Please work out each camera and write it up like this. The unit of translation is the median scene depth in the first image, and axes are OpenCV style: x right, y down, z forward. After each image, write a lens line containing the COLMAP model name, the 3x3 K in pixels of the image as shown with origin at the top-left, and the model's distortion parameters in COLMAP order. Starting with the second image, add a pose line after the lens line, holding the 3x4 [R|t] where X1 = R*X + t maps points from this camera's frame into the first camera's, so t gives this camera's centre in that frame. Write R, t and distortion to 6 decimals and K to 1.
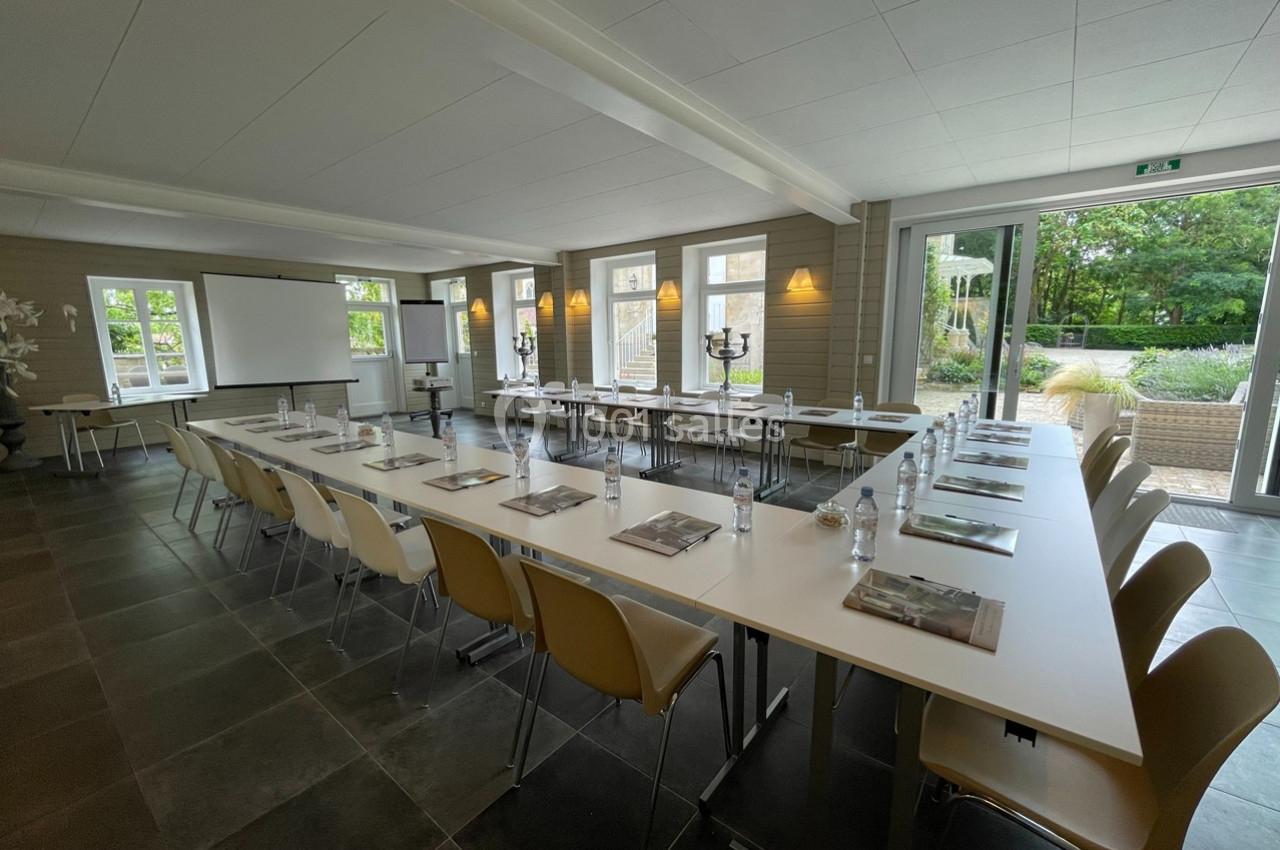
lens RADIAL K [[519.7, 0, 640.0], [0, 519.7, 425.0], [0, 0, 1]] dist [0.001214, -0.000055]
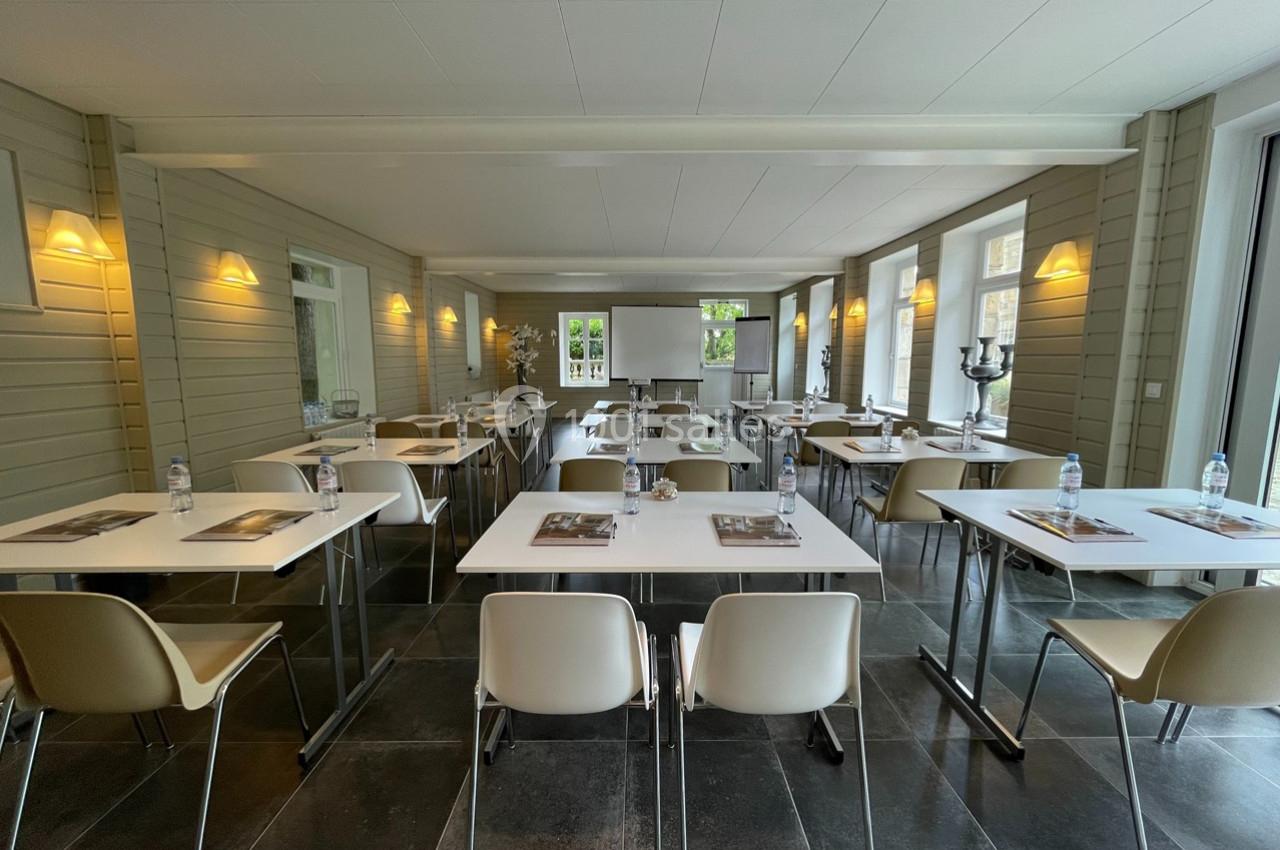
lens RADIAL K [[519.7, 0, 640.0], [0, 519.7, 425.0], [0, 0, 1]] dist [0.001214, -0.000055]
pose [[0.616515, 0.115909, -0.778765, 0.434361], [-0.135761, 0.989939, 0.039863, -0.028800], [0.775550, 0.081150, 0.626048, 0.179219]]
